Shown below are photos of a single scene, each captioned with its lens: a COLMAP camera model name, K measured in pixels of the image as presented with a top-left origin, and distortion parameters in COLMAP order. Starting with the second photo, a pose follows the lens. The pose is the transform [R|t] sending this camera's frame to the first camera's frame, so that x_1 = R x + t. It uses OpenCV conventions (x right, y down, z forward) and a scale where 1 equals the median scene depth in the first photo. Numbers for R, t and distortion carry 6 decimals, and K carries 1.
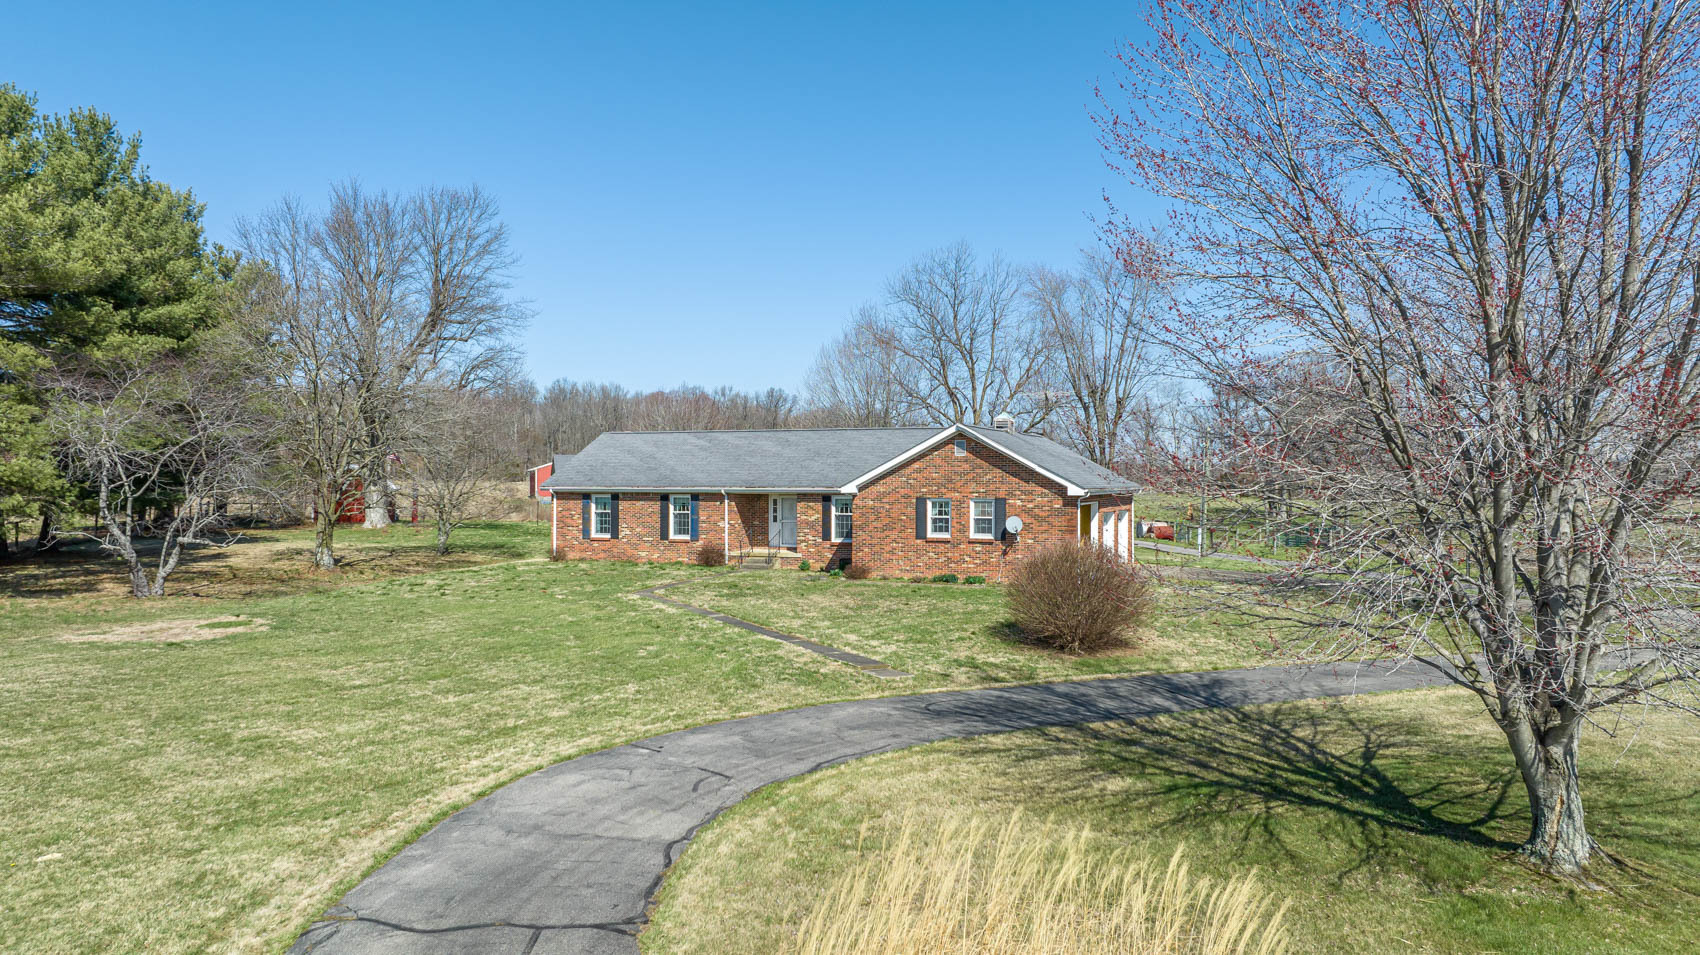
lens RADIAL K [[1191.1, 0, 843.1], [0, 1191.1, 477.5], [0, 0, 1]] dist [-0.022448, 0.038503]
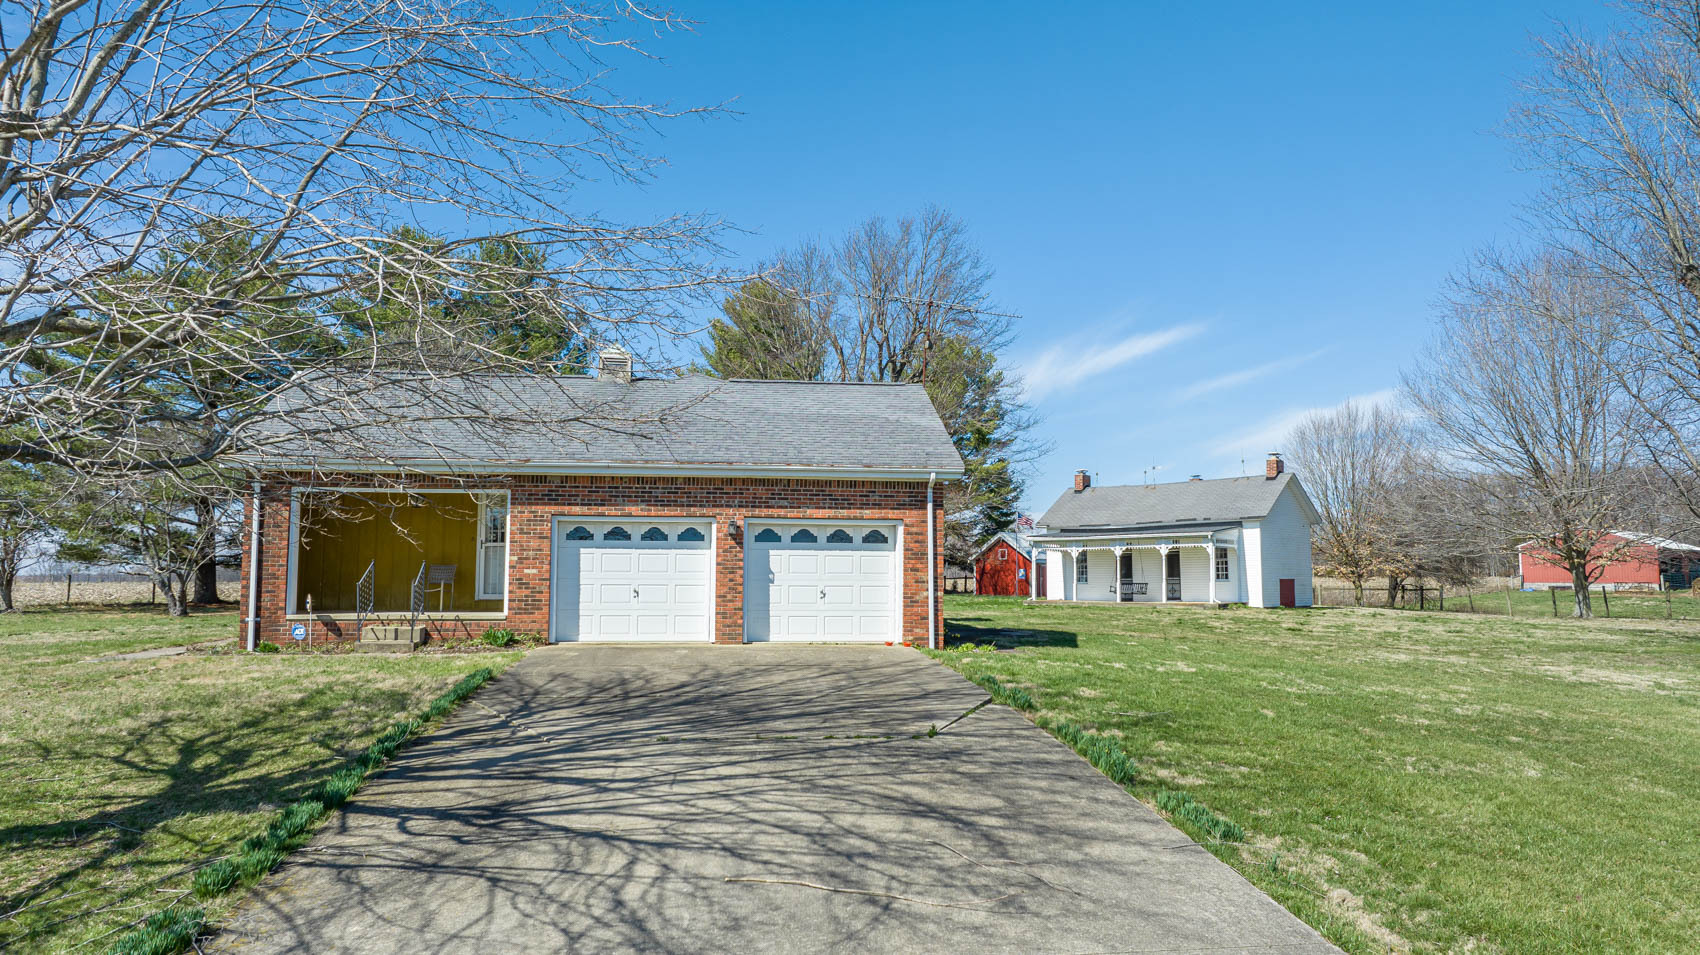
lens RADIAL K [[1191.1, 0, 853.0], [0, 1191.1, 474.6], [0, 0, 1]] dist [-0.022448, 0.038503]
pose [[0.486461, -0.078523, -0.870166, 0.715252], [-0.001520, 0.995876, -0.090717, 0.058638], [0.873701, 0.045453, 0.484335, 0.908135]]
